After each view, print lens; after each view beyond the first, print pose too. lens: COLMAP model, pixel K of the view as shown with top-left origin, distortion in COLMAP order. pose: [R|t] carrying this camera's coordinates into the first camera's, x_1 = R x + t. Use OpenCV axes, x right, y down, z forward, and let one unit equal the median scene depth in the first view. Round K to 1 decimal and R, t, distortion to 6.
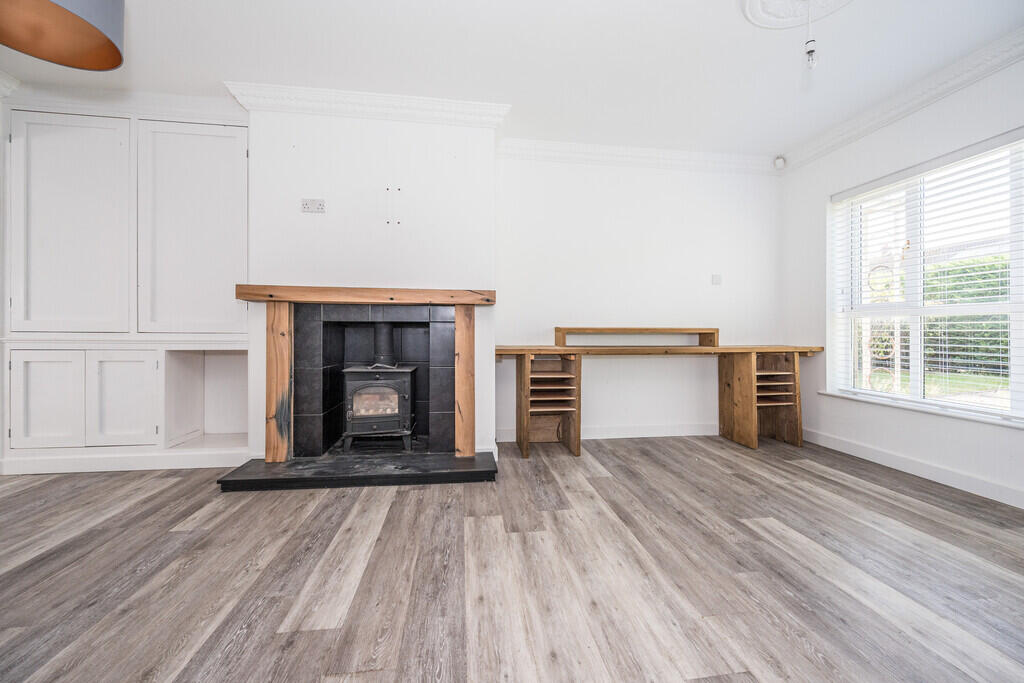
lens RADIAL K [[403.4, 0, 509.1], [0, 403.4, 338.3], [0, 0, 1]] dist [-0.000131, 0.000017]
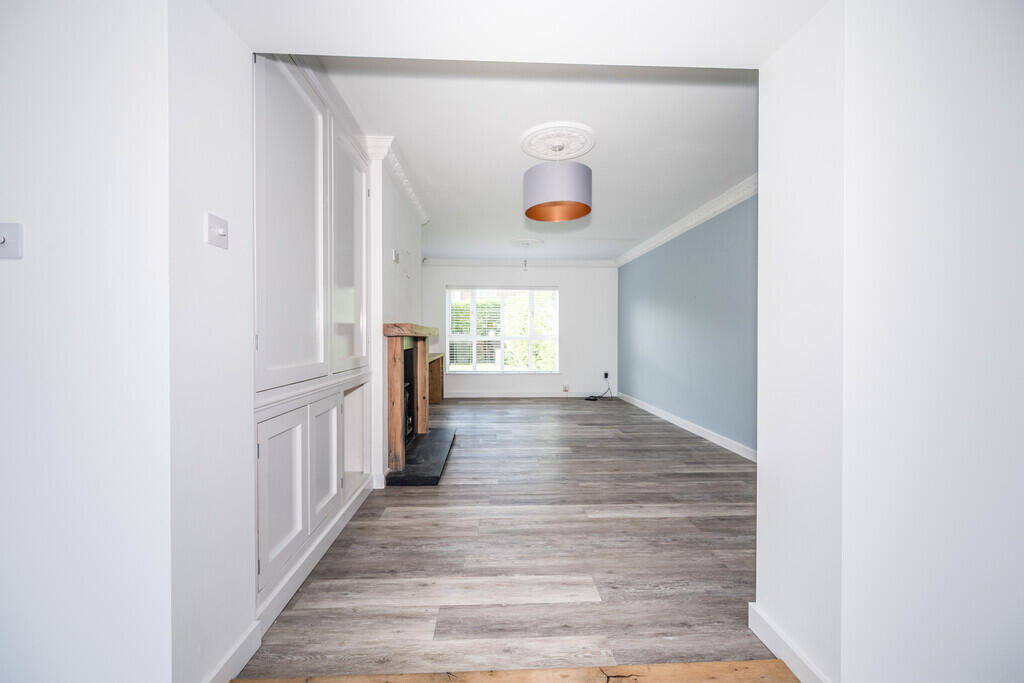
lens RADIAL K [[403.4, 0, 509.1], [0, 403.4, 338.3], [0, 0, 1]] dist [-0.000131, 0.000017]
pose [[0.077808, -0.008175, 0.996935, -2.012897], [0.006654, 0.999948, 0.007681, -0.107729], [-0.996946, 0.006036, 0.077858, 0.663660]]
